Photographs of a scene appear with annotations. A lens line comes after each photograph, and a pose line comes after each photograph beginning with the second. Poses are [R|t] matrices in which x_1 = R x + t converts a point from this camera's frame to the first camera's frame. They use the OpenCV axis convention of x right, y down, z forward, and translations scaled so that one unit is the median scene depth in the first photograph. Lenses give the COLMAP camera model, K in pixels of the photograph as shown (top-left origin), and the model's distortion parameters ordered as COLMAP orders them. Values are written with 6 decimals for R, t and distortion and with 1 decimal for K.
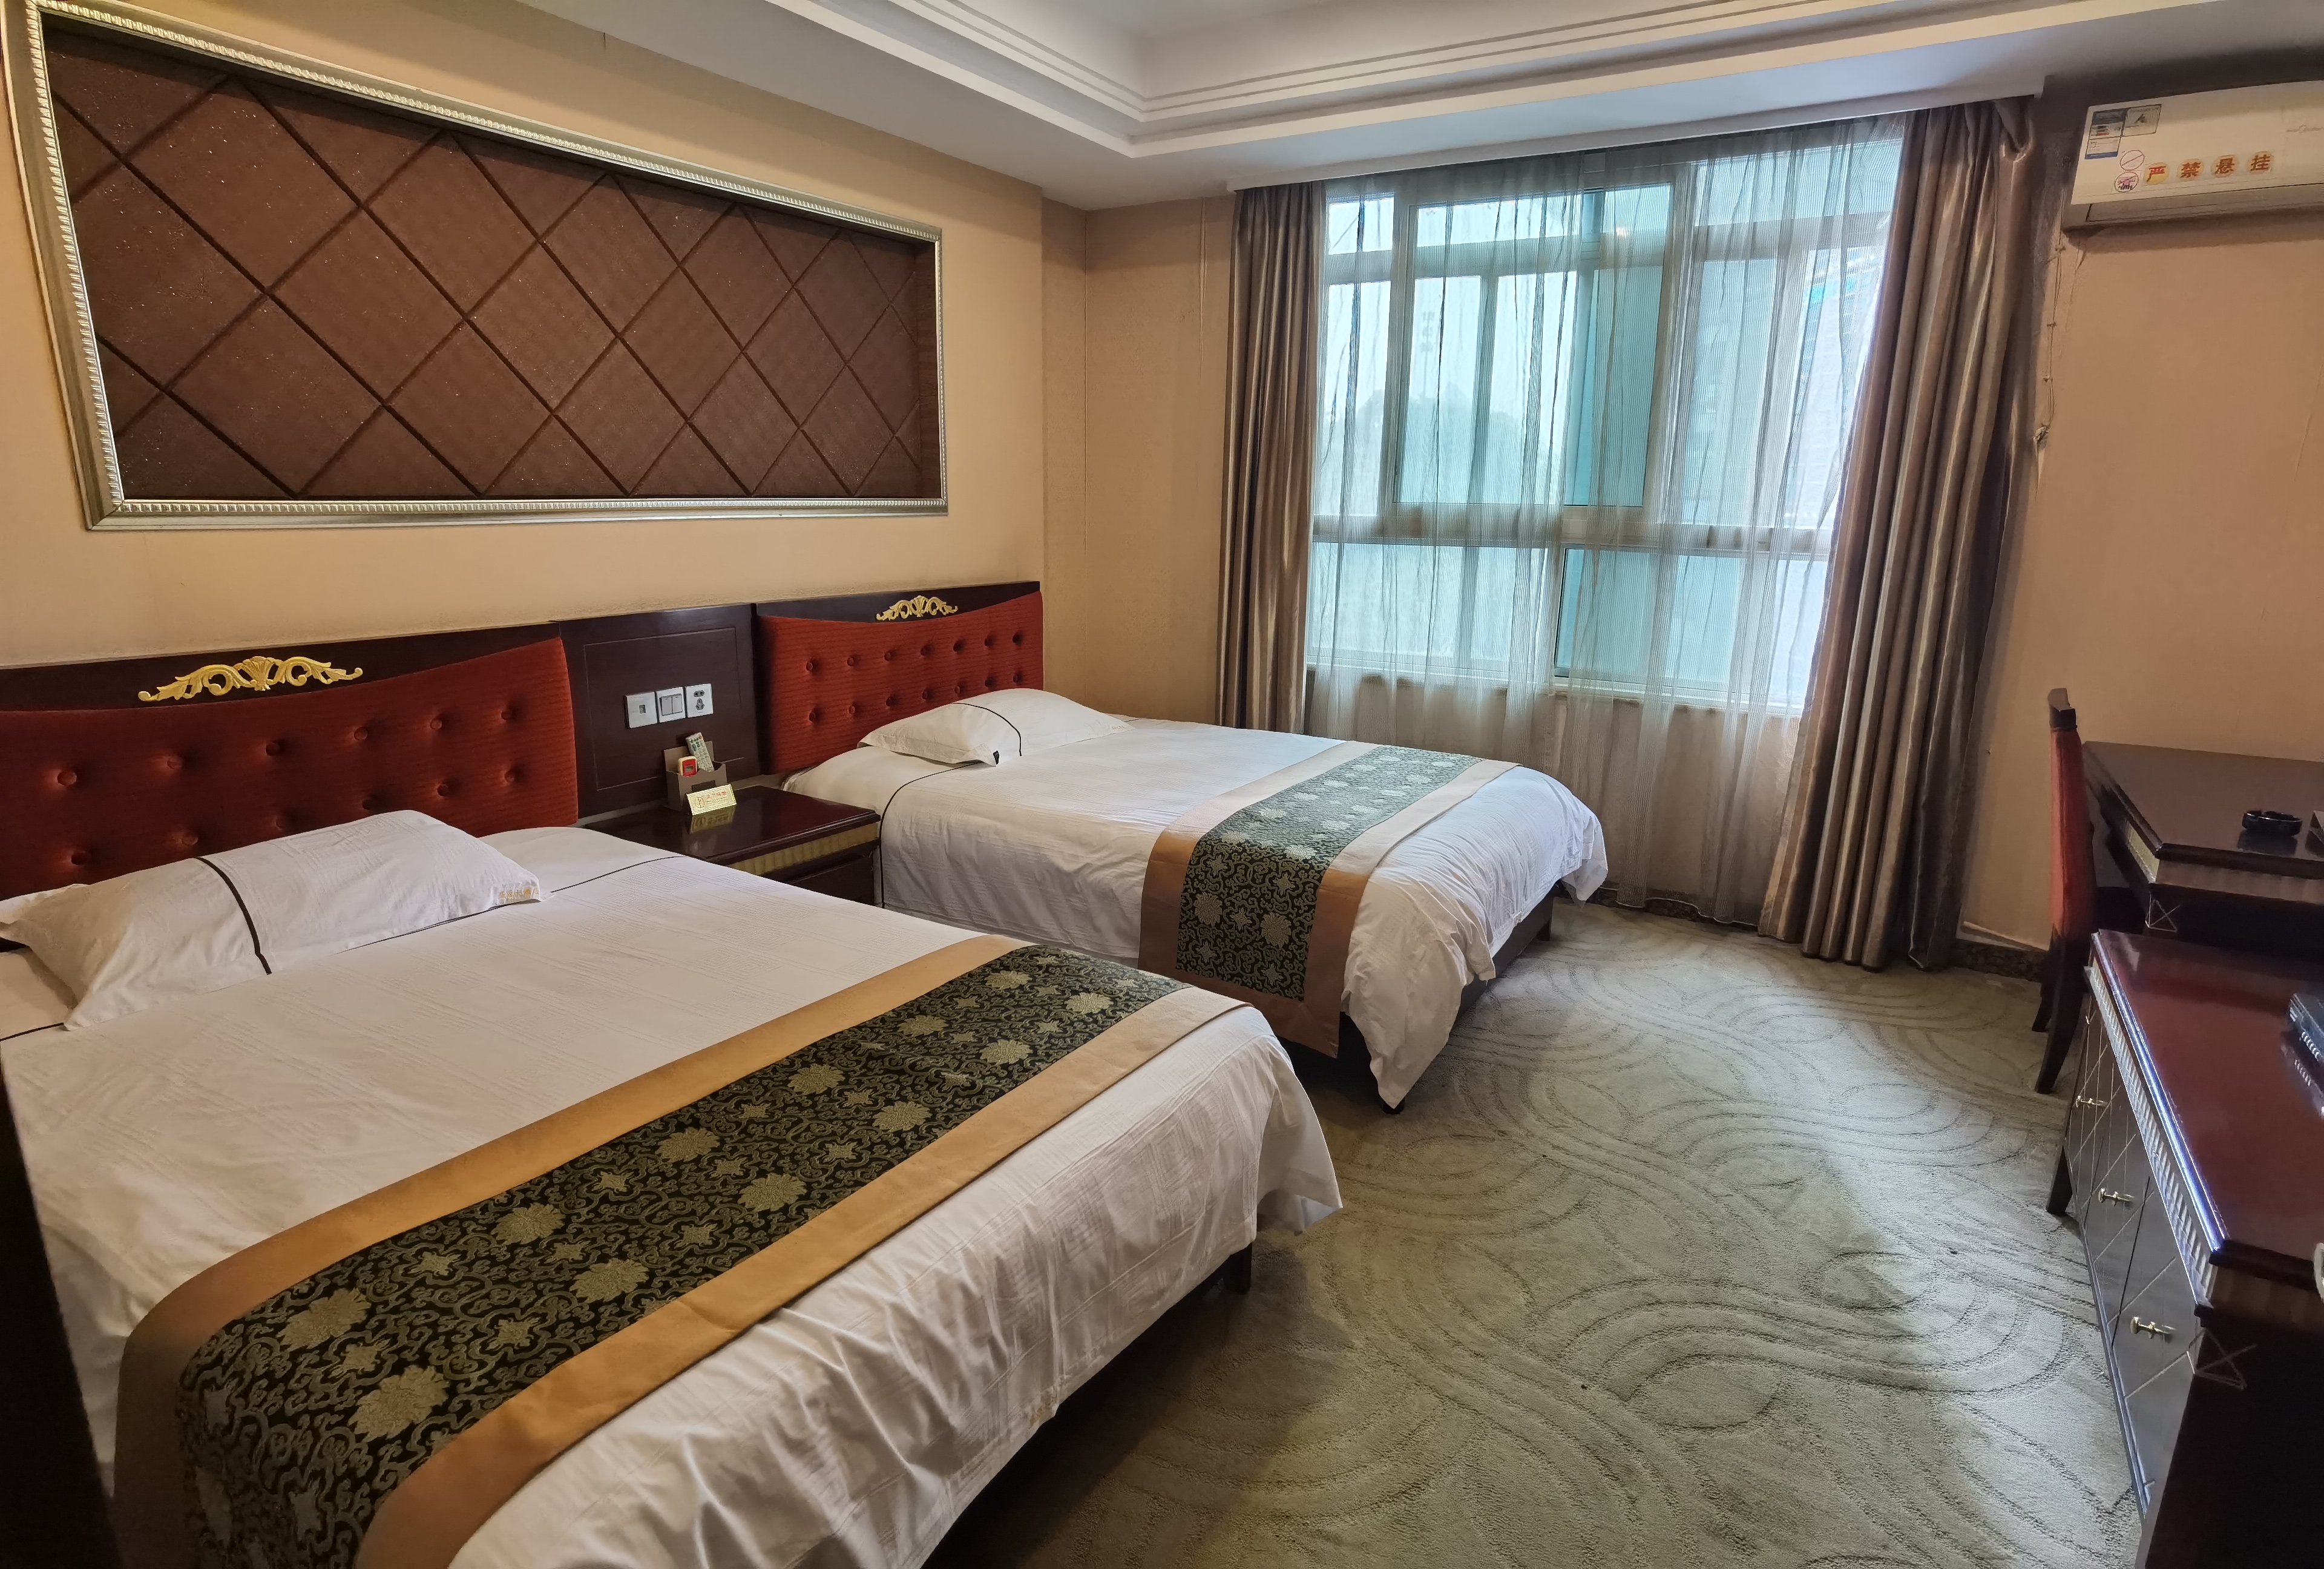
lens RADIAL K [[1209.2, 0, 1168.9], [0, 1209.2, 781.9], [0, 0, 1]] dist [-0.032972, 0.008785]
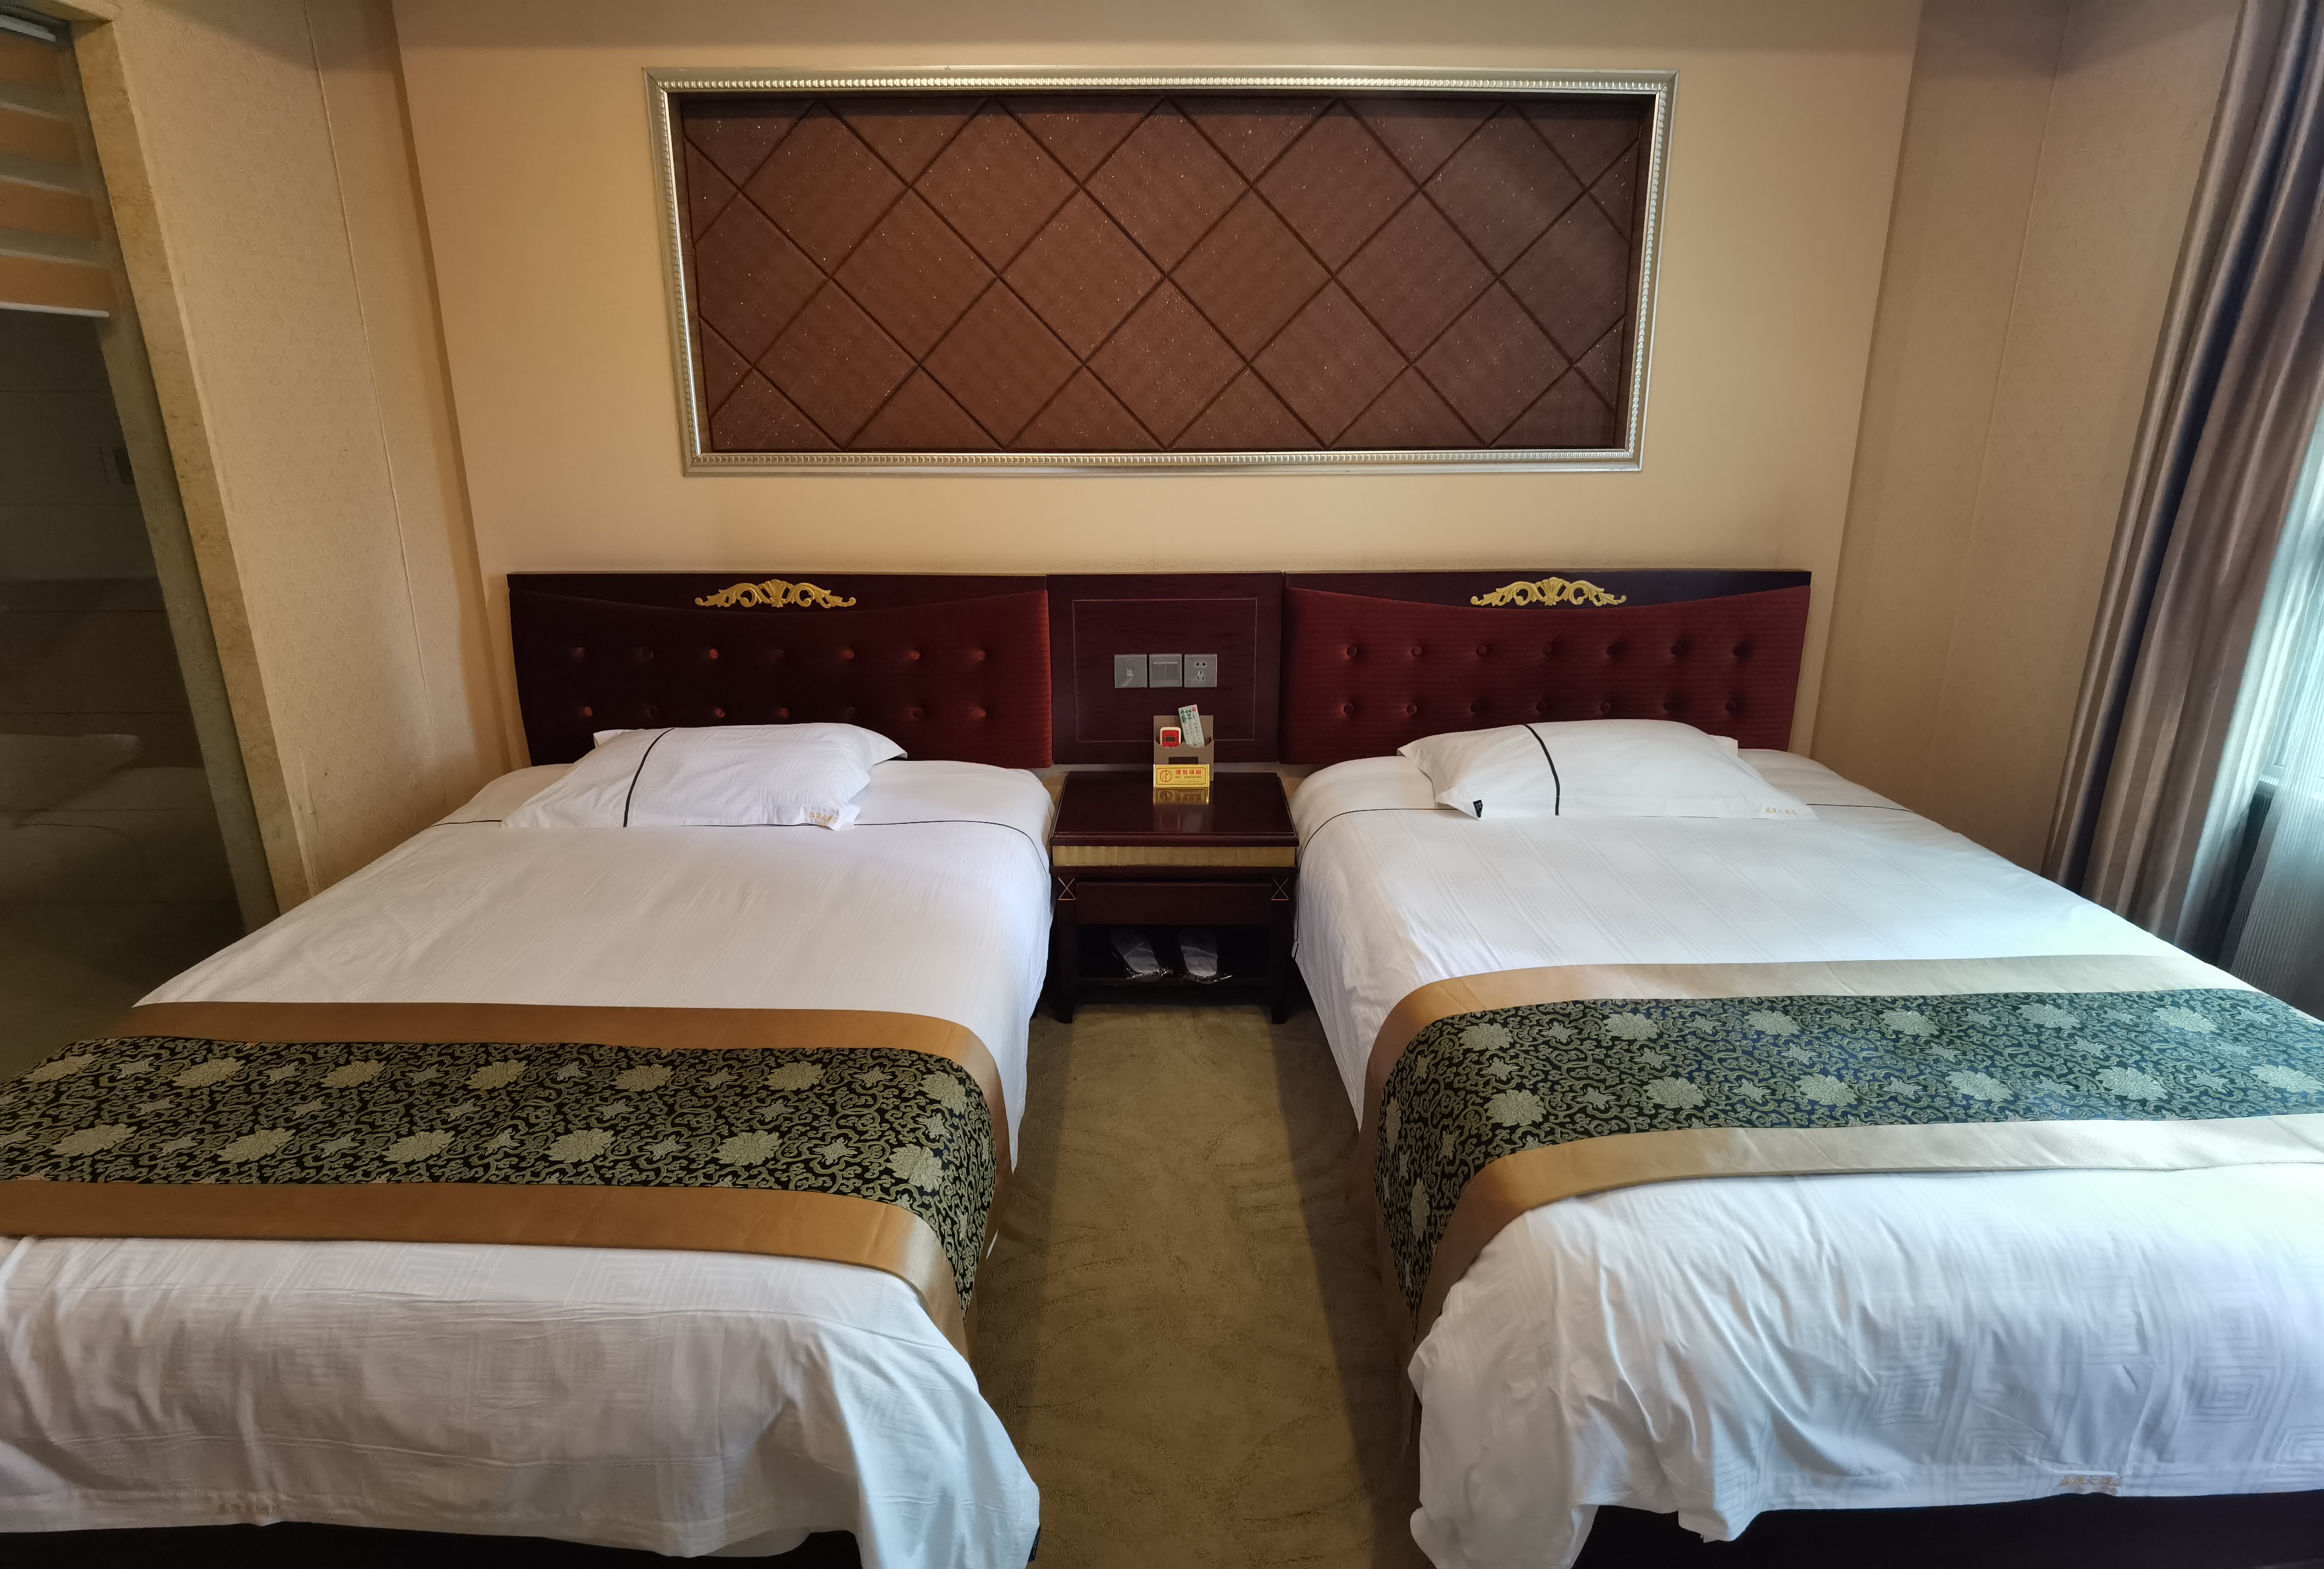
lens RADIAL K [[1208.5, 0, 1132.3], [0, 1208.5, 803.3], [0, 0, 1]] dist [-0.025810, 0.001529]
pose [[0.548687, 0.239253, -0.801062, 0.444604], [-0.189513, 0.968828, 0.159553, -0.134311], [0.814265, 0.064267, 0.576925, 0.529351]]
